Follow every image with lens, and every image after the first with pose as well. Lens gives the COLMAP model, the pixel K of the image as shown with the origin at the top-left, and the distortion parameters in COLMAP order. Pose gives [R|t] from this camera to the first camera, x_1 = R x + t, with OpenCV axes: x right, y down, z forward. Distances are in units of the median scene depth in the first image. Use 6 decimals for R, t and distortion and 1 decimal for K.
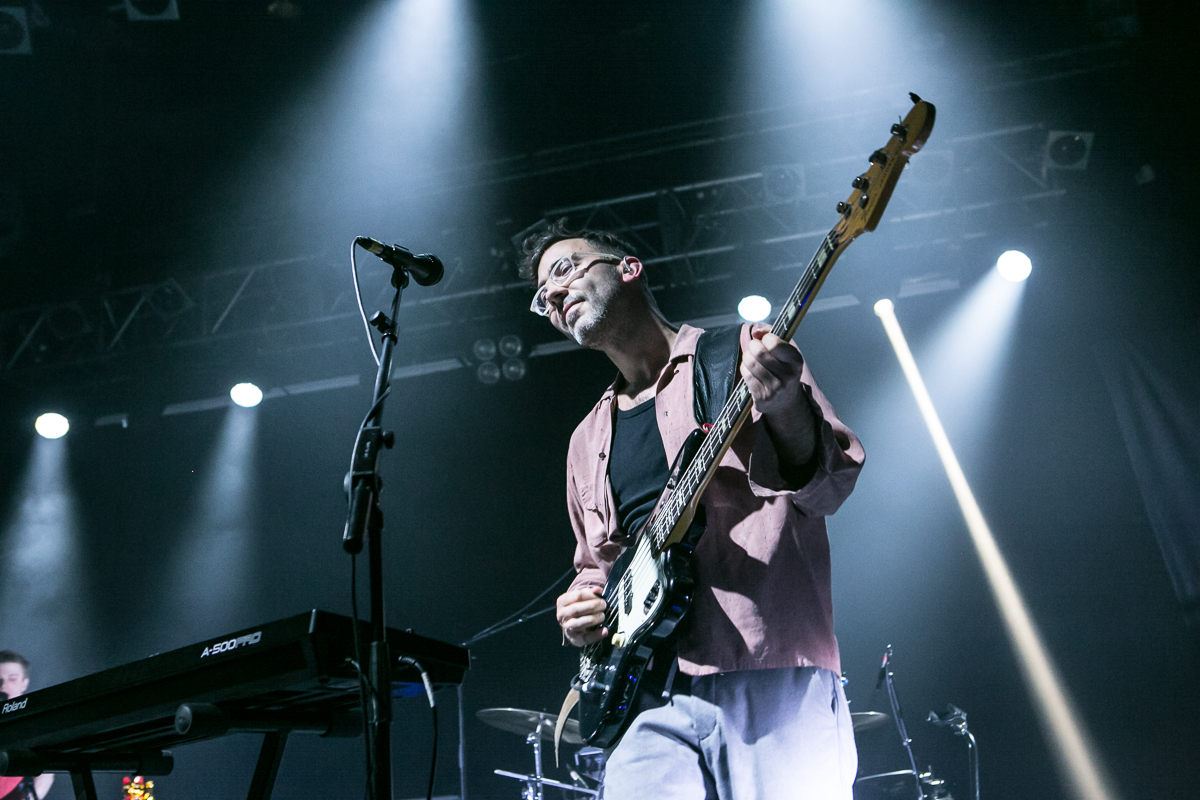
lens RADIAL K [[1402.2, 0, 597.7], [0, 1402.2, 360.8], [0, 0, 1]] dist [-0.020725, 0.001606]
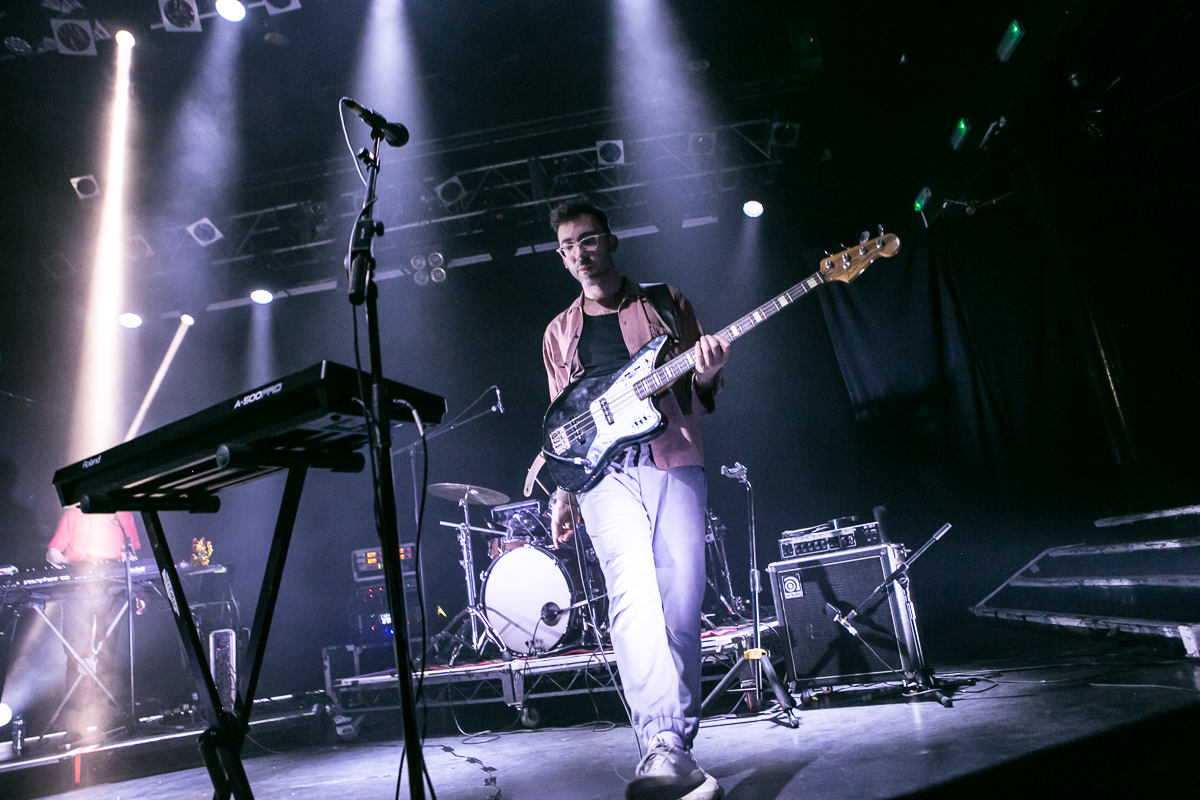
lens RADIAL K [[821.4, 0, 586.3], [0, 821.4, 398.6], [0, 0, 1]] dist [-0.128389, 0.125639]
pose [[0.990760, -0.027345, 0.132840, -0.055113], [0.011942, 0.993248, 0.115390, 0.104621], [-0.135099, -0.112738, 0.984398, 0.205401]]
